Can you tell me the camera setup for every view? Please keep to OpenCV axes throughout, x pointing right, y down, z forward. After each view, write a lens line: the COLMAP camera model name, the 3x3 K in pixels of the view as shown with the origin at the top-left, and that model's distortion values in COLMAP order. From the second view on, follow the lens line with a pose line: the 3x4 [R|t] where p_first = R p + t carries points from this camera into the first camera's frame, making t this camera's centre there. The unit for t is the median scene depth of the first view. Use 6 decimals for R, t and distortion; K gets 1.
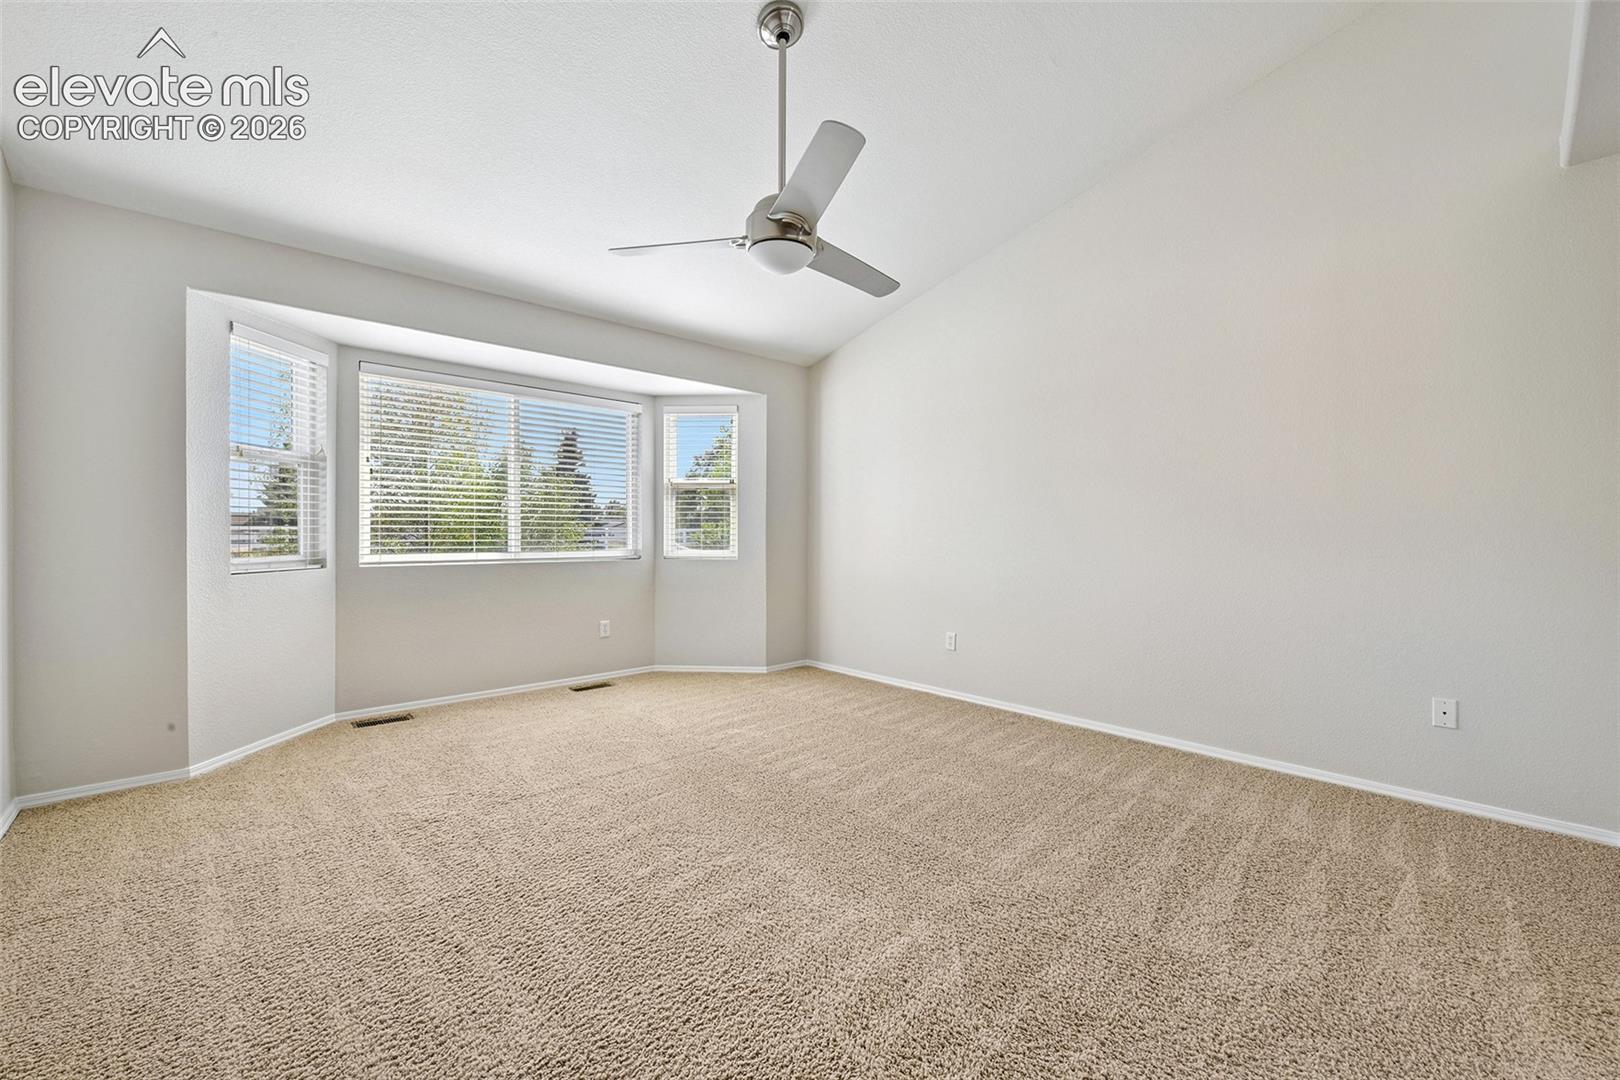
lens RADIAL K [[664.7, 0, 800.6], [0, 664.7, 533.3], [0, 0, 1]] dist [0.001659, -0.001594]
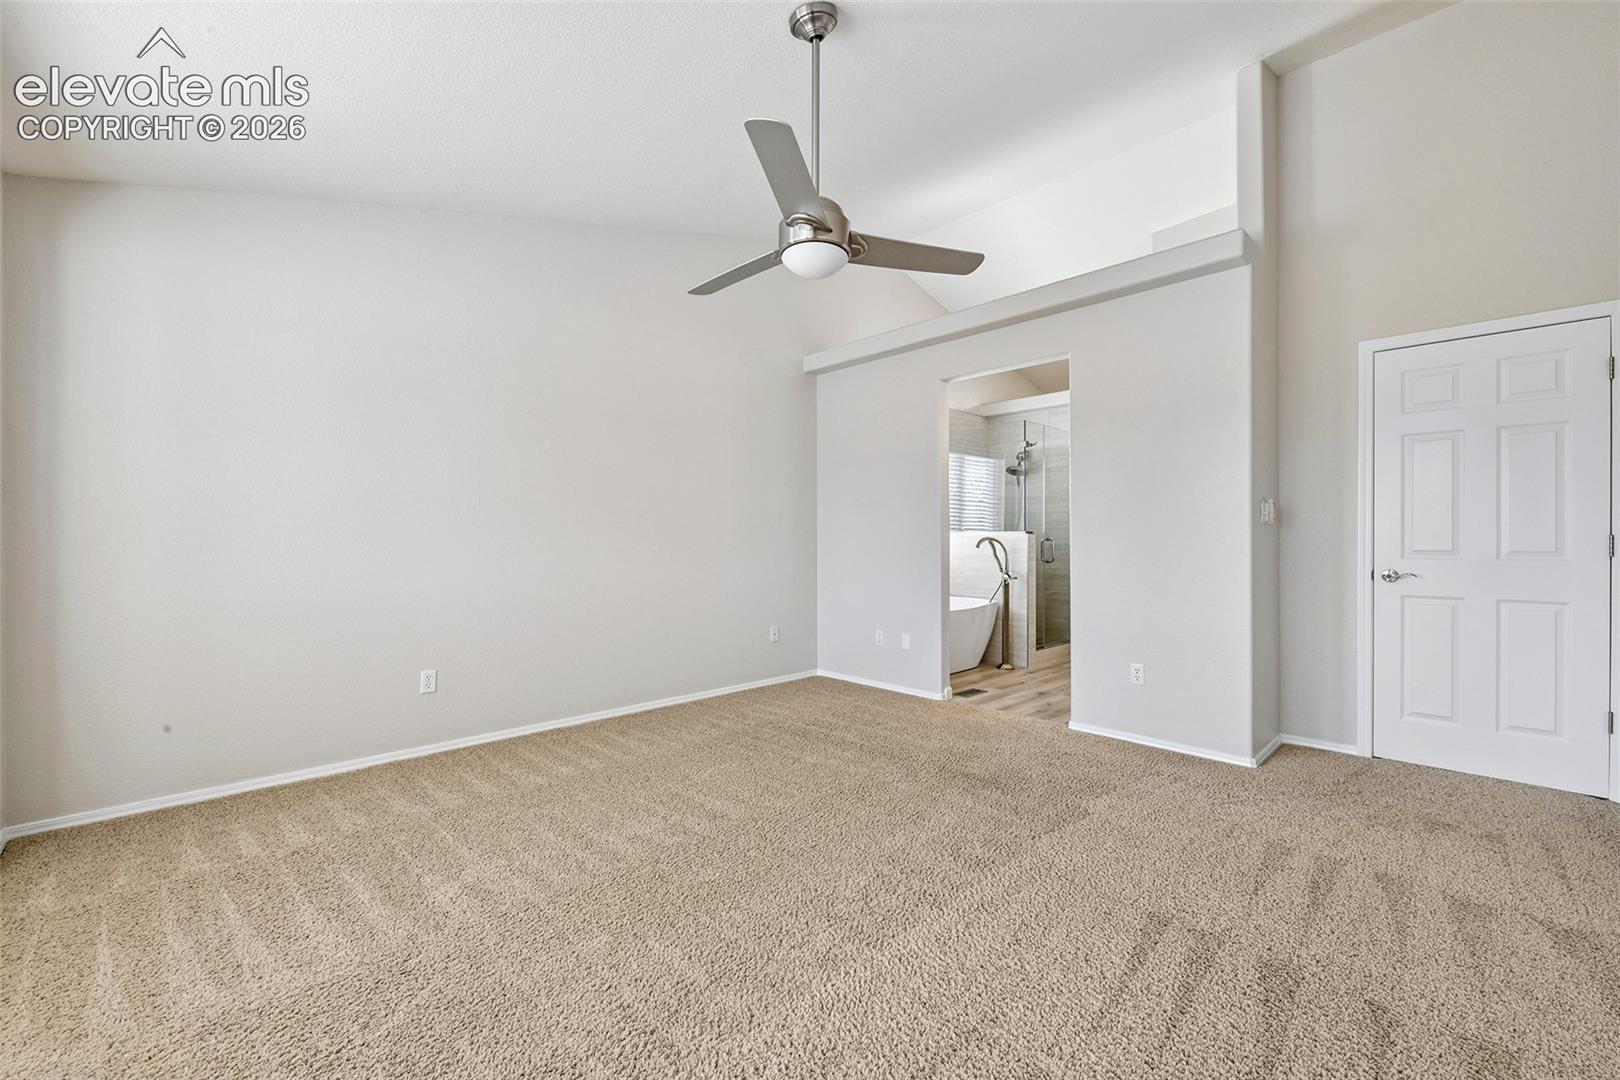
lens RADIAL K [[664.7, 0, 800.5], [0, 664.7, 541.5], [0, 0, 1]] dist [0.001659, -0.001594]
pose [[-0.043302, -0.009018, 0.999021, -0.627269], [-0.001782, 0.999958, 0.008949, -0.010730], [-0.999060, -0.001392, -0.043317, 0.658843]]
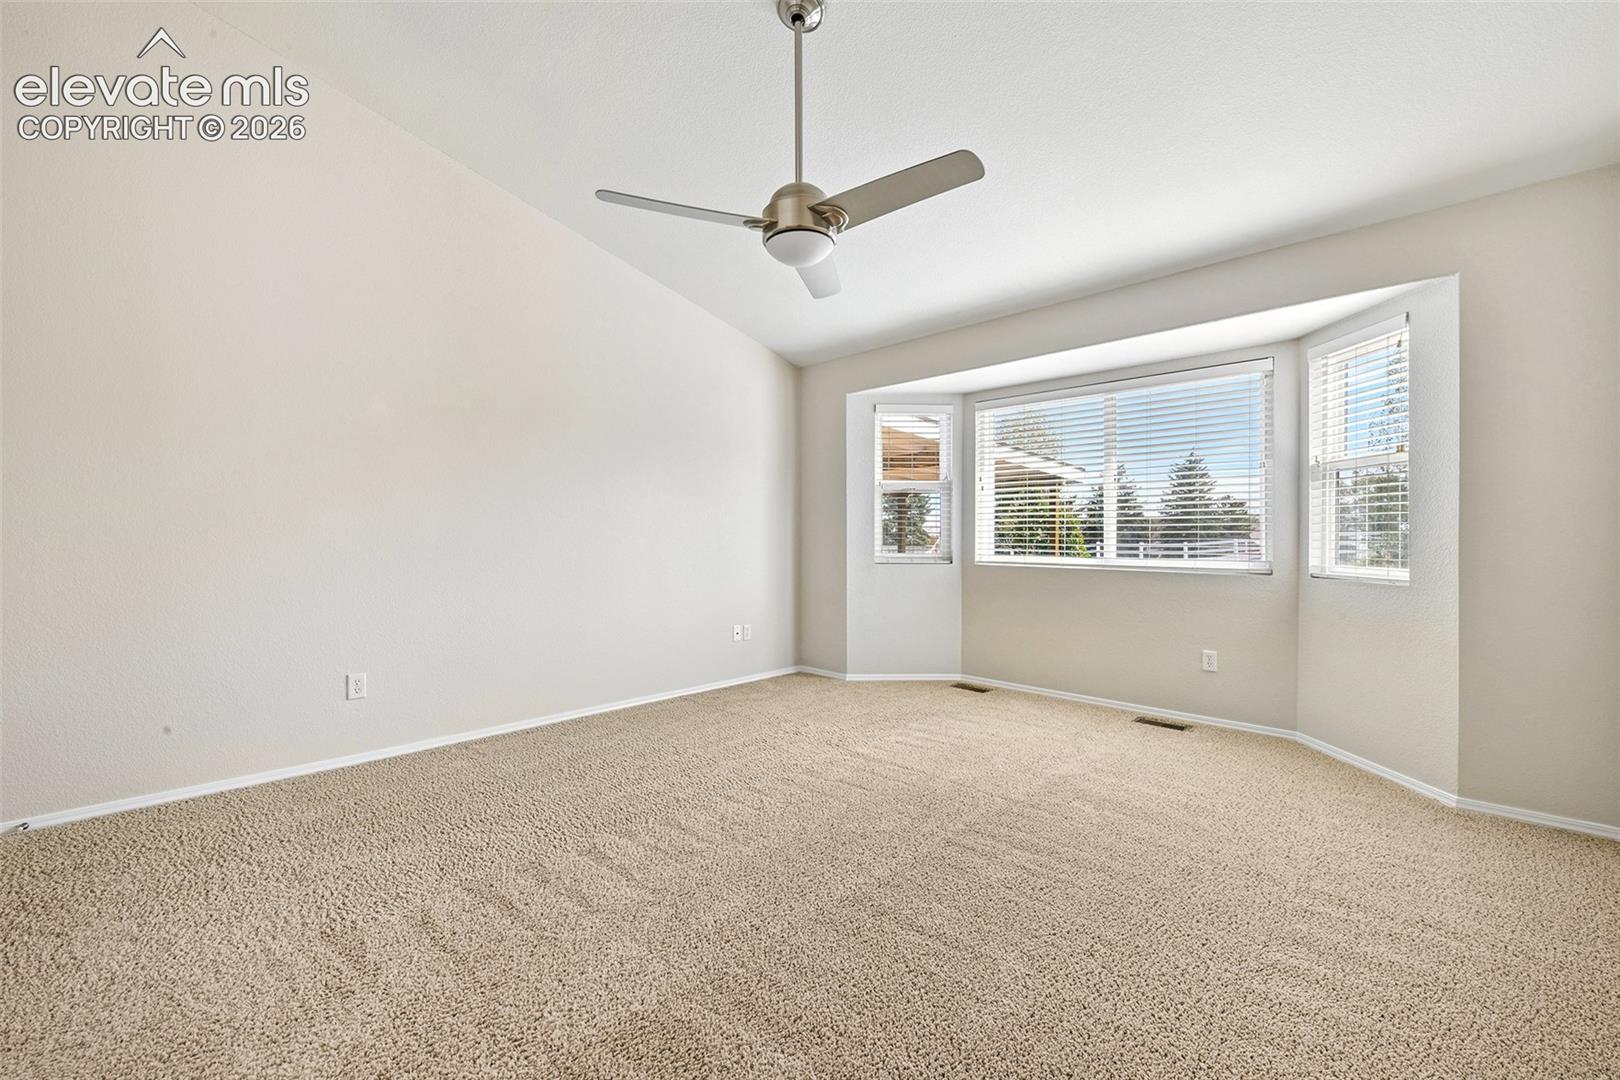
lens RADIAL K [[664.7, 0, 807.4], [0, 664.7, 535.7], [0, 0, 1]] dist [0.001659, -0.001594]
pose [[0.040031, -0.001265, -0.999198, 0.570169], [-0.002854, 0.999995, -0.001380, -0.001422], [0.999194, 0.002907, 0.040027, 0.601989]]
